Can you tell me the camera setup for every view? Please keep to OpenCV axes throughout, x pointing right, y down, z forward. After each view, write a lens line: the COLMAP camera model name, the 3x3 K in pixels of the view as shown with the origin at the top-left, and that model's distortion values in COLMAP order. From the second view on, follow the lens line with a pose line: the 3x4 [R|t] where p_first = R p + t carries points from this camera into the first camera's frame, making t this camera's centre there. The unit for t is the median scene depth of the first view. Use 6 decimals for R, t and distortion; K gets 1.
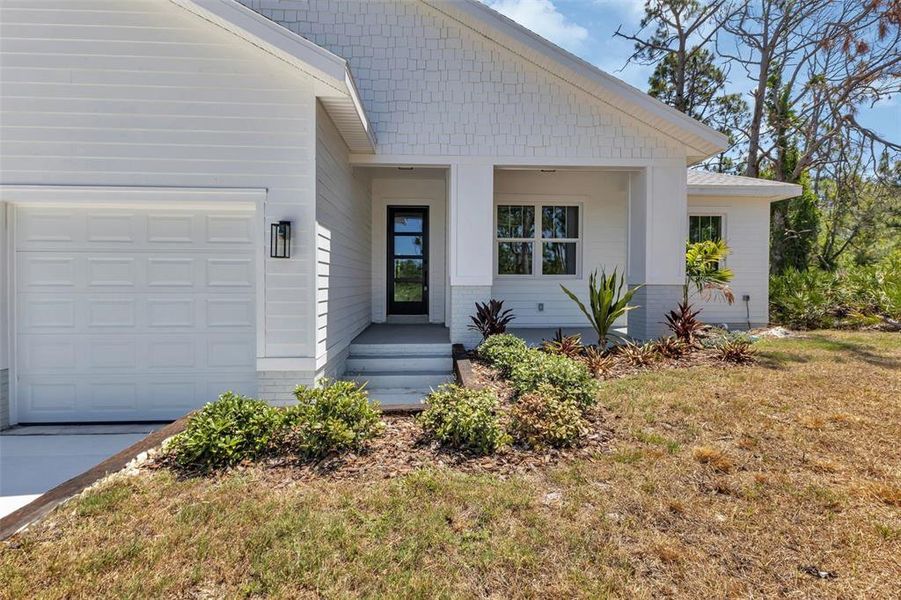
lens RADIAL K [[407.4, 0, 450.1], [0, 407.4, 288.4], [0, 0, 1]] dist [-0.000958, -0.000138]
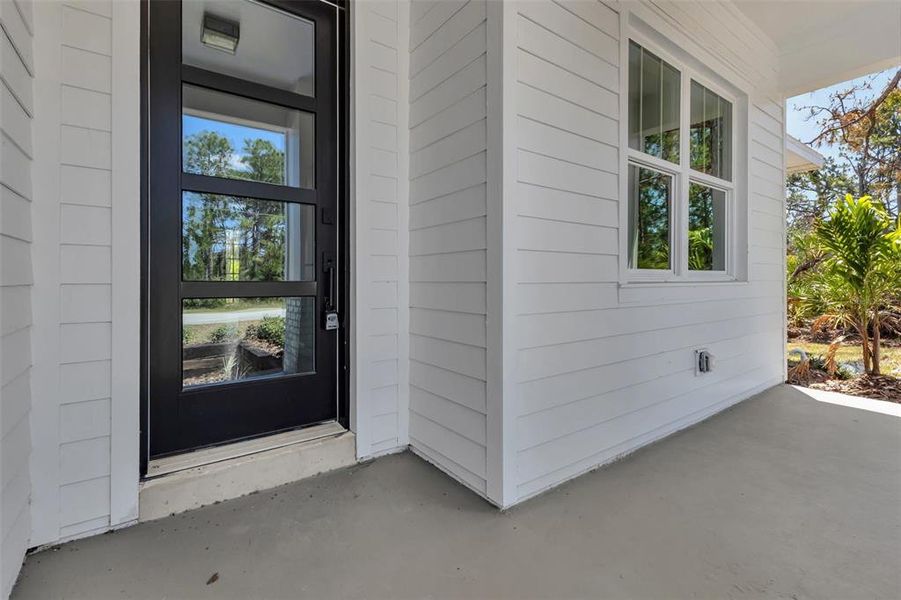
lens RADIAL K [[407.4, 0, 450.1], [0, 407.4, 288.4], [0, 0, 1]] dist [-0.000958, -0.000138]
pose [[0.835153, -0.006262, 0.549983, -0.156829], [0.006766, 0.999976, 0.001111, -0.022785], [-0.549977, 0.002793, 0.835175, 0.870247]]
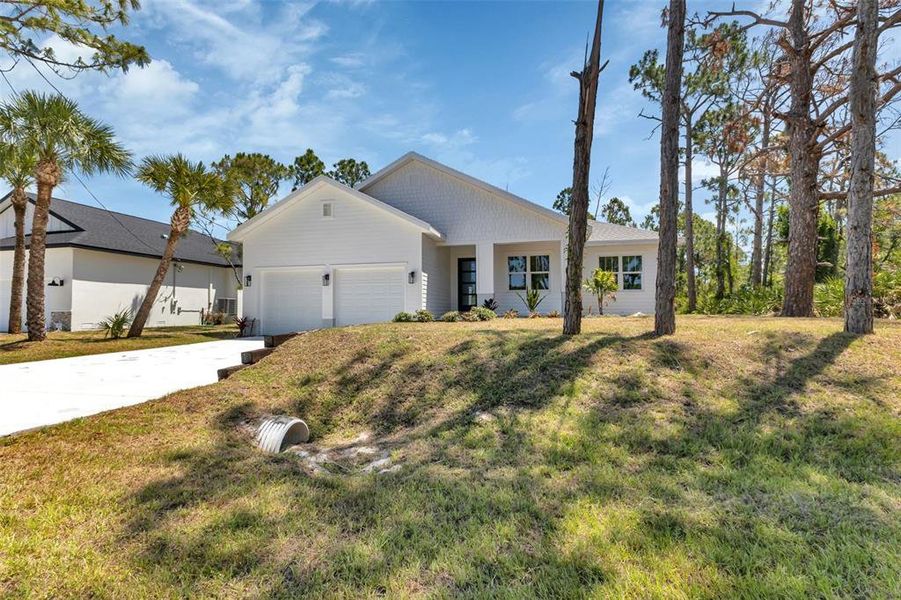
lens RADIAL K [[376.5, 0, 450.5], [0, 376.5, 300.0], [0, 0, 1]] dist [-0.001349, -0.000166]
pose [[0.962584, -0.017172, -0.270438, 0.376776], [0.005705, 0.999053, -0.043130, 0.103007], [0.270923, 0.039974, 0.961771, -0.979334]]
